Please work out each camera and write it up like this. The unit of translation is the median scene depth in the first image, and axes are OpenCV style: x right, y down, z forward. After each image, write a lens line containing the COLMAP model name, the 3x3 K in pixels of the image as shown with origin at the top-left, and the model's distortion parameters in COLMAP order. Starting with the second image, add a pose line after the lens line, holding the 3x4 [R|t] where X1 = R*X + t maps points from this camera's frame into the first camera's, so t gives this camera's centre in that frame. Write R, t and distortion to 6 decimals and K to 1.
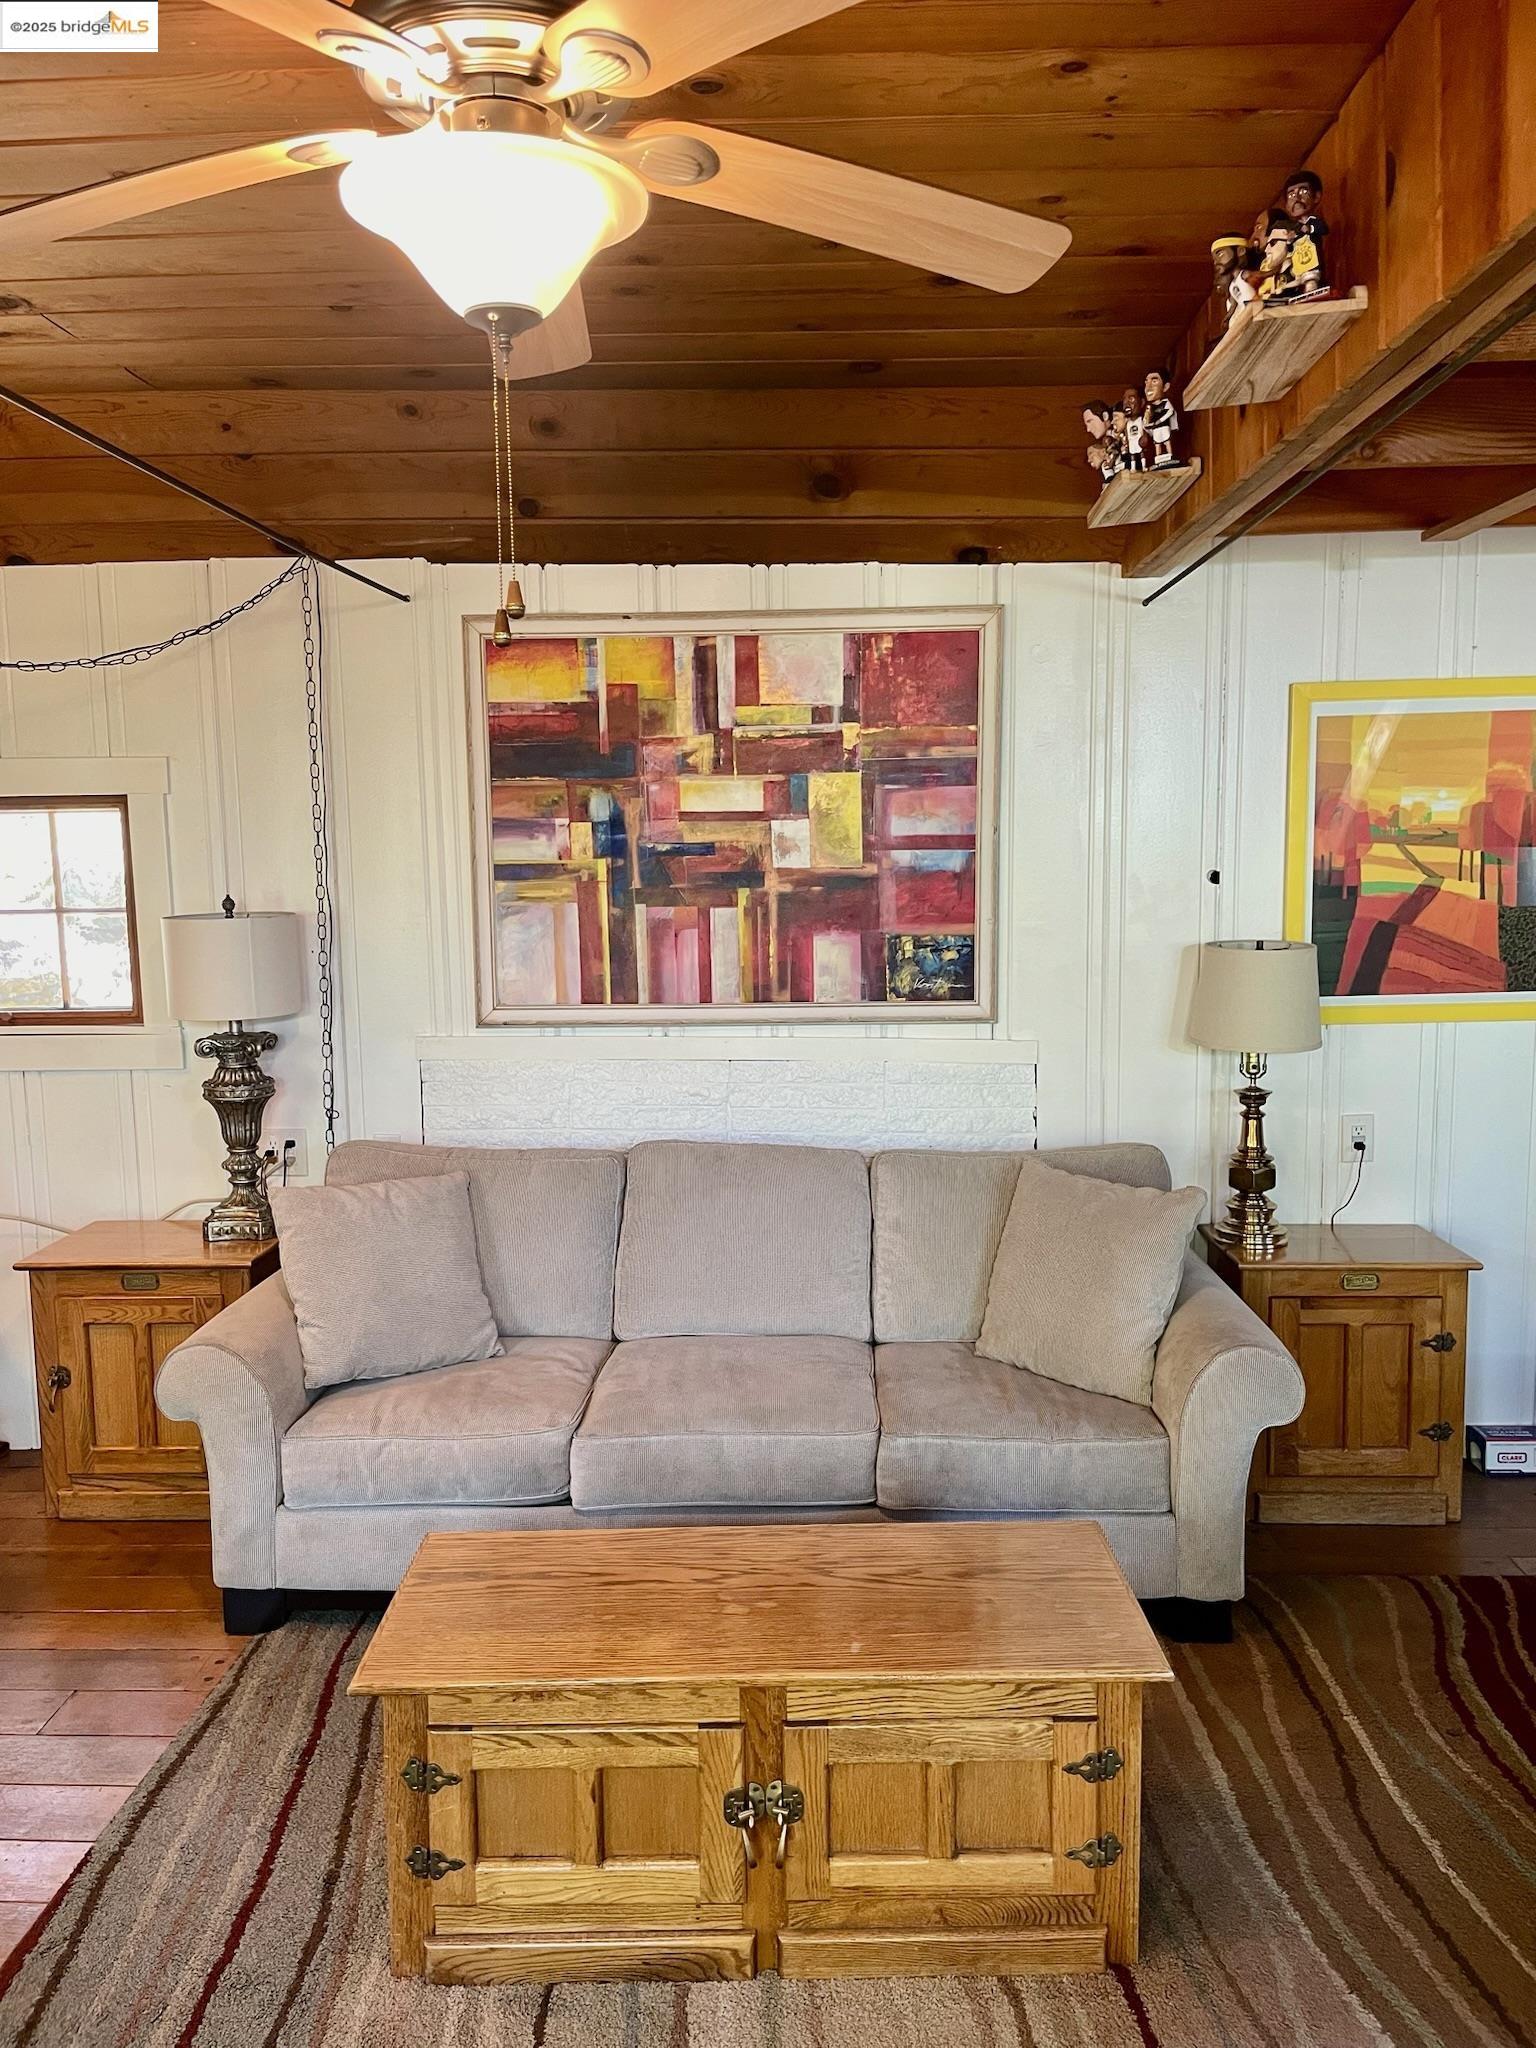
lens RADIAL K [[1556.4, 0, 782.8], [0, 1556.4, 1036.8], [0, 0, 1]] dist [0.081431, -0.111576]
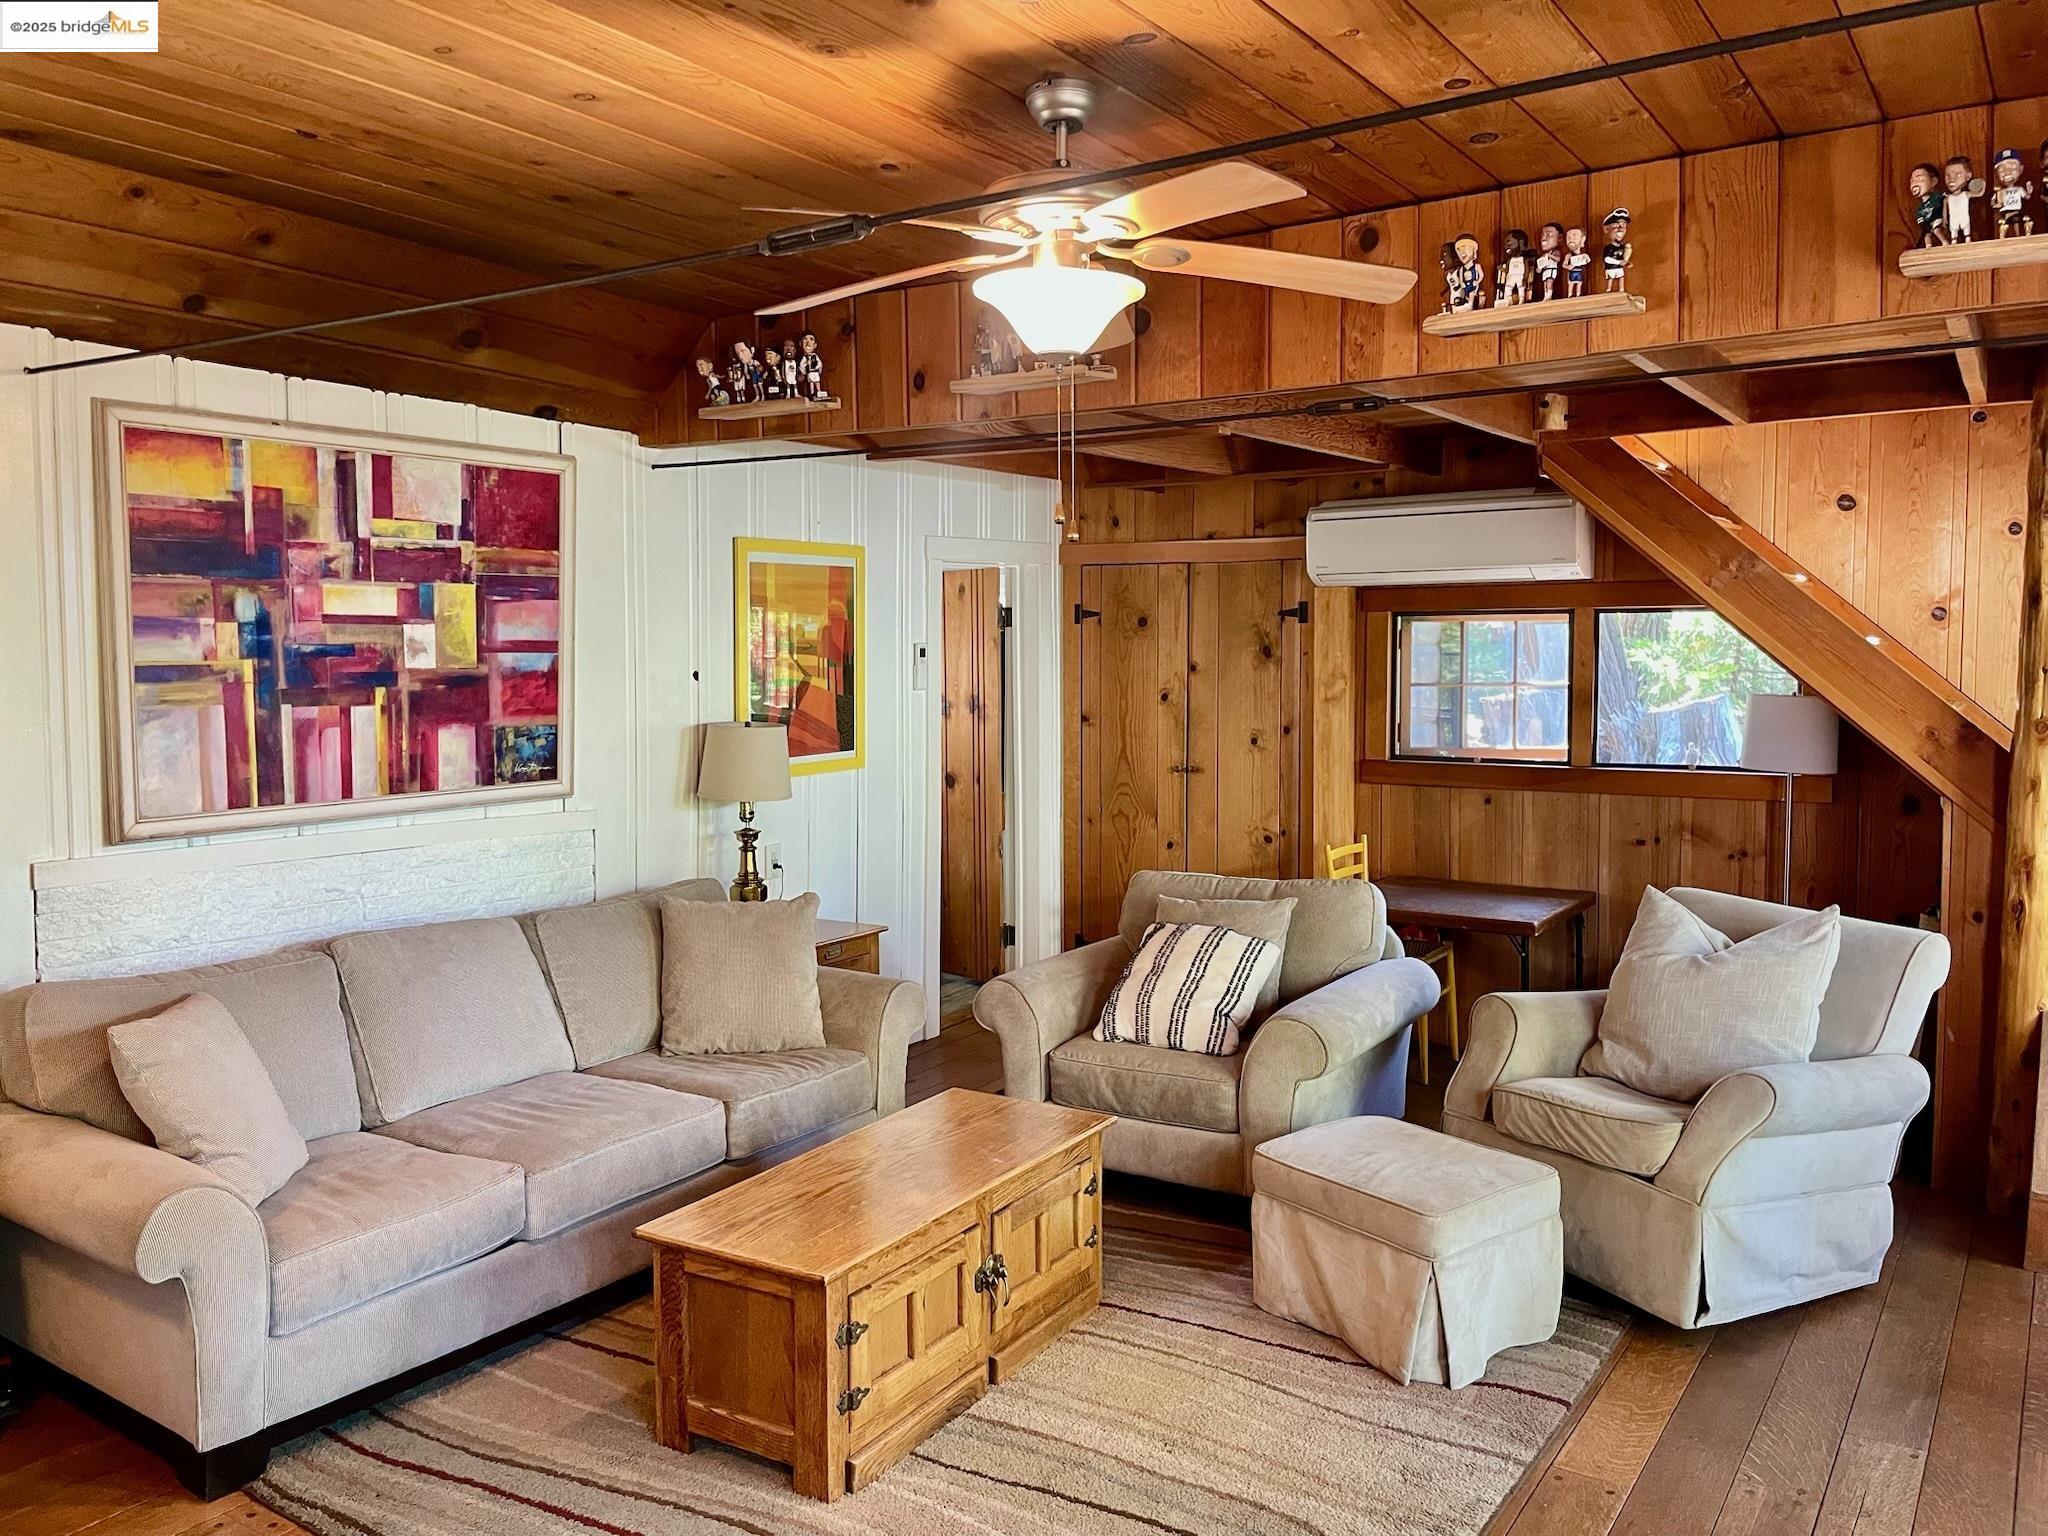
lens RADIAL K [[1556.4, 0, 1037.5], [0, 1556.4, 749.6], [0, 0, 1]] dist [0.081431, -0.111576]
pose [[0.527918, -0.046495, 0.848022, -0.705195], [0.094682, 0.995498, -0.004361, -0.006246], [-0.844001, 0.082595, 0.529943, 0.057678]]
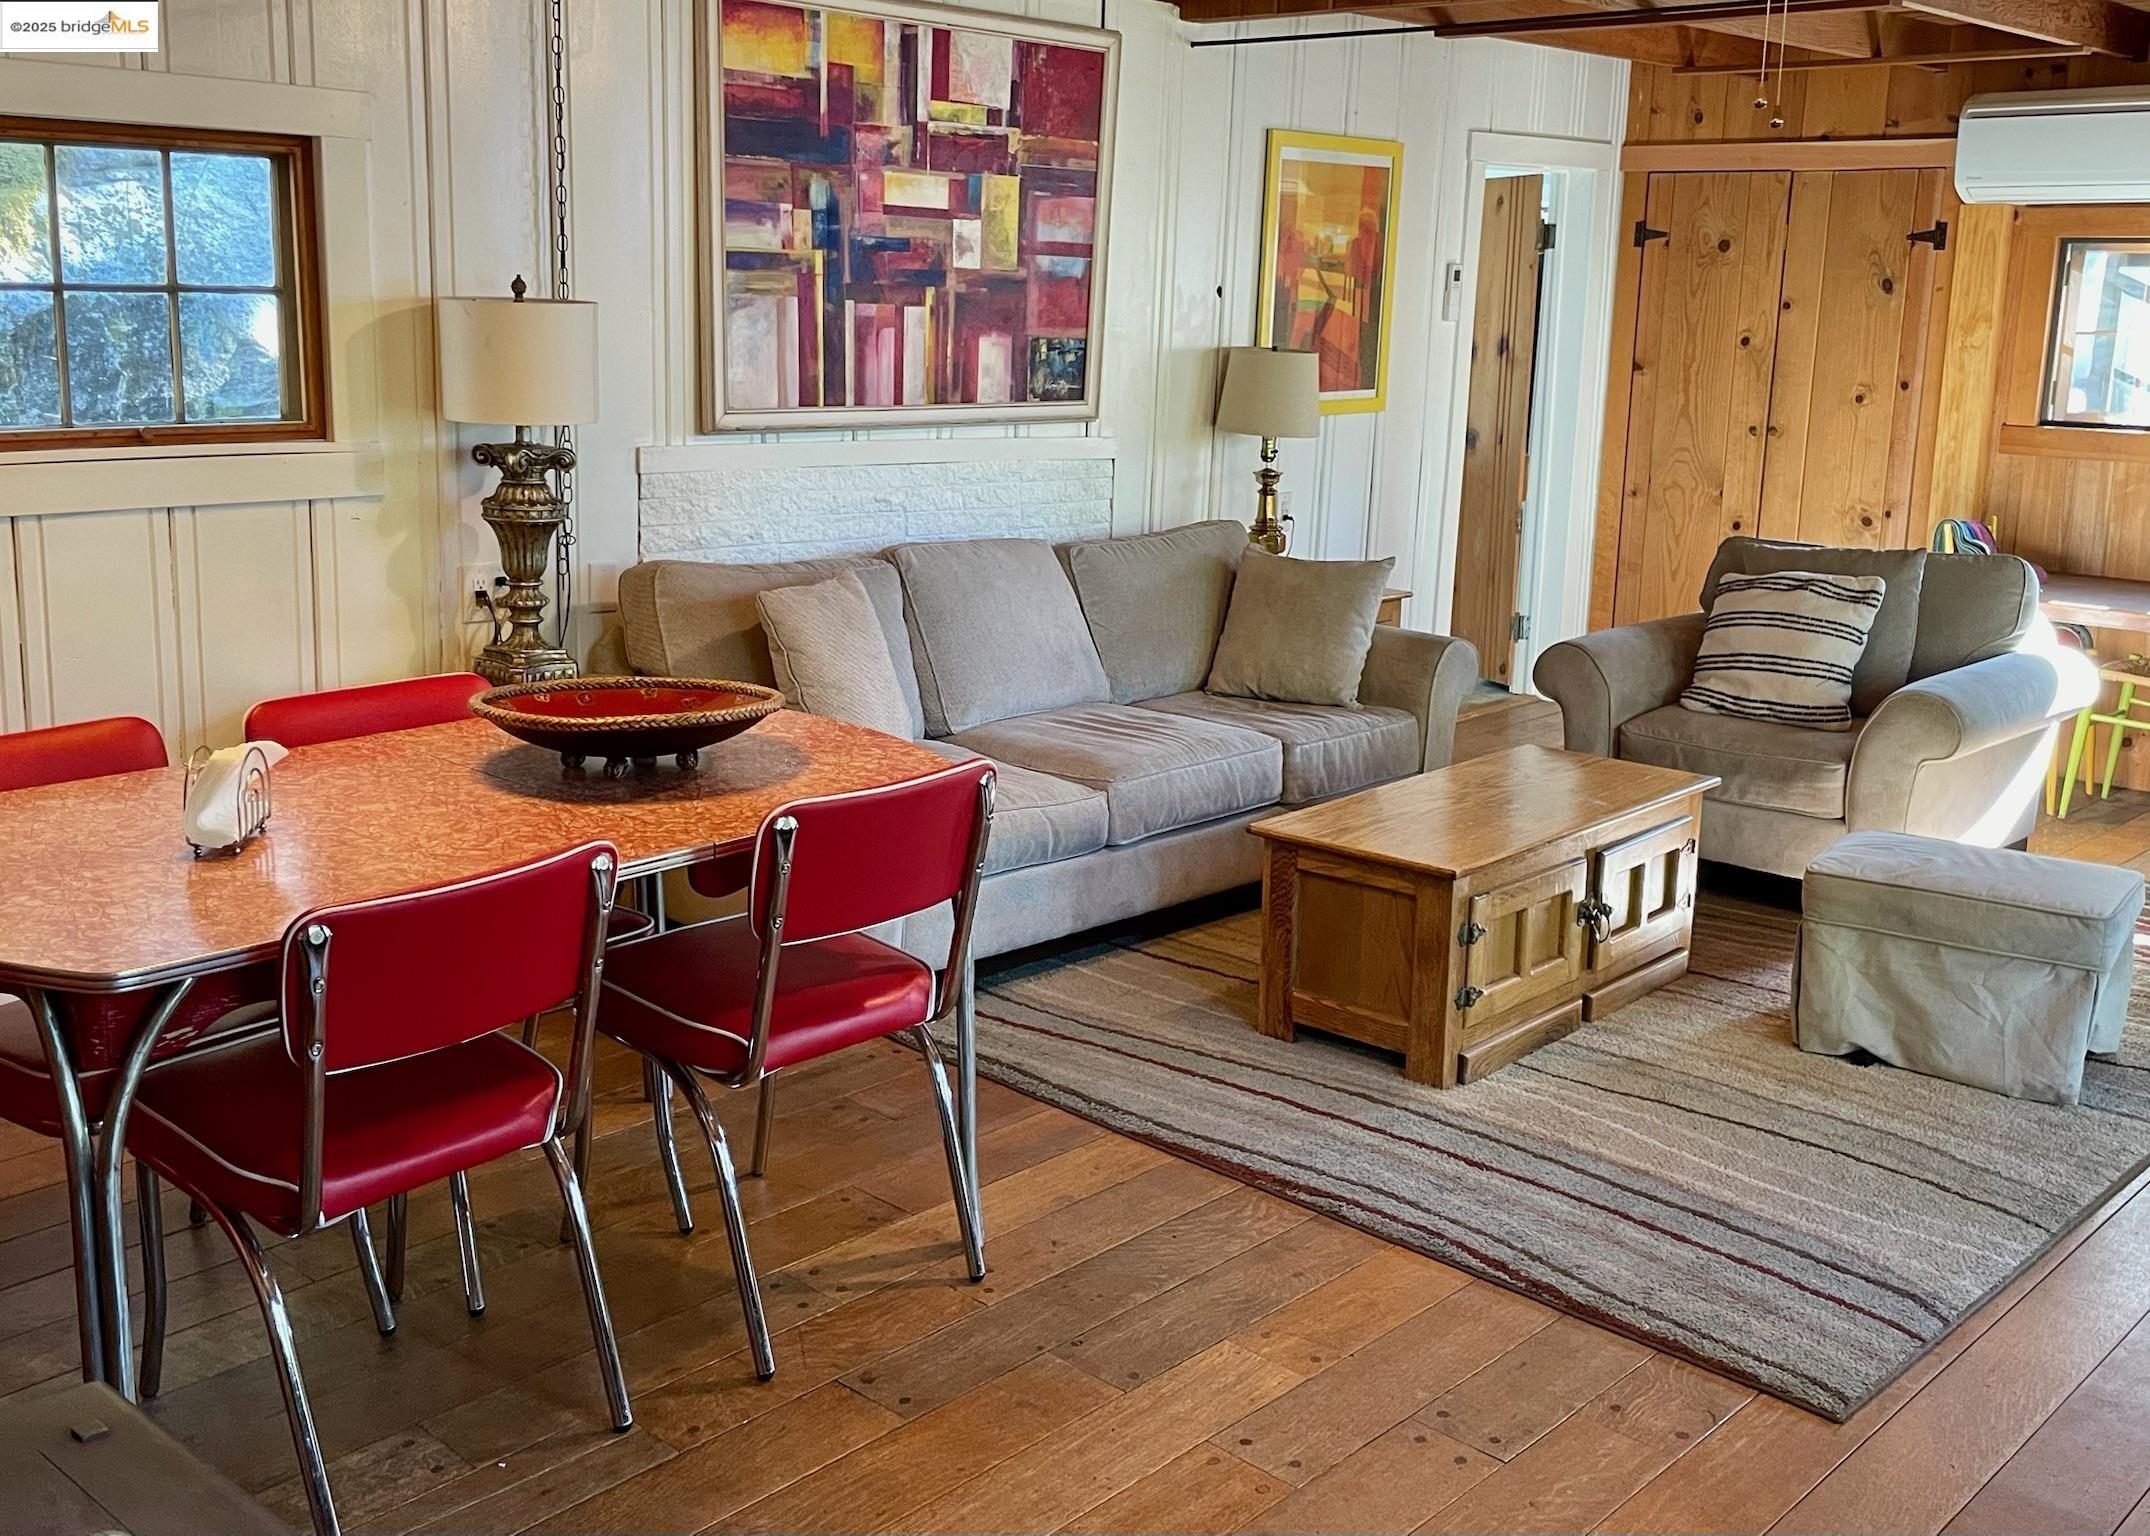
lens RADIAL K [[2070.8, 0, 1103.7], [0, 2070.8, 709.0], [0, 0, 1]] dist [0.072702, 0.000000]
pose [[0.661141, -0.117956, 0.740931, -0.978349], [0.052221, 0.992403, 0.111393, 0.030709], [-0.748442, -0.034954, 0.662278, 0.024785]]
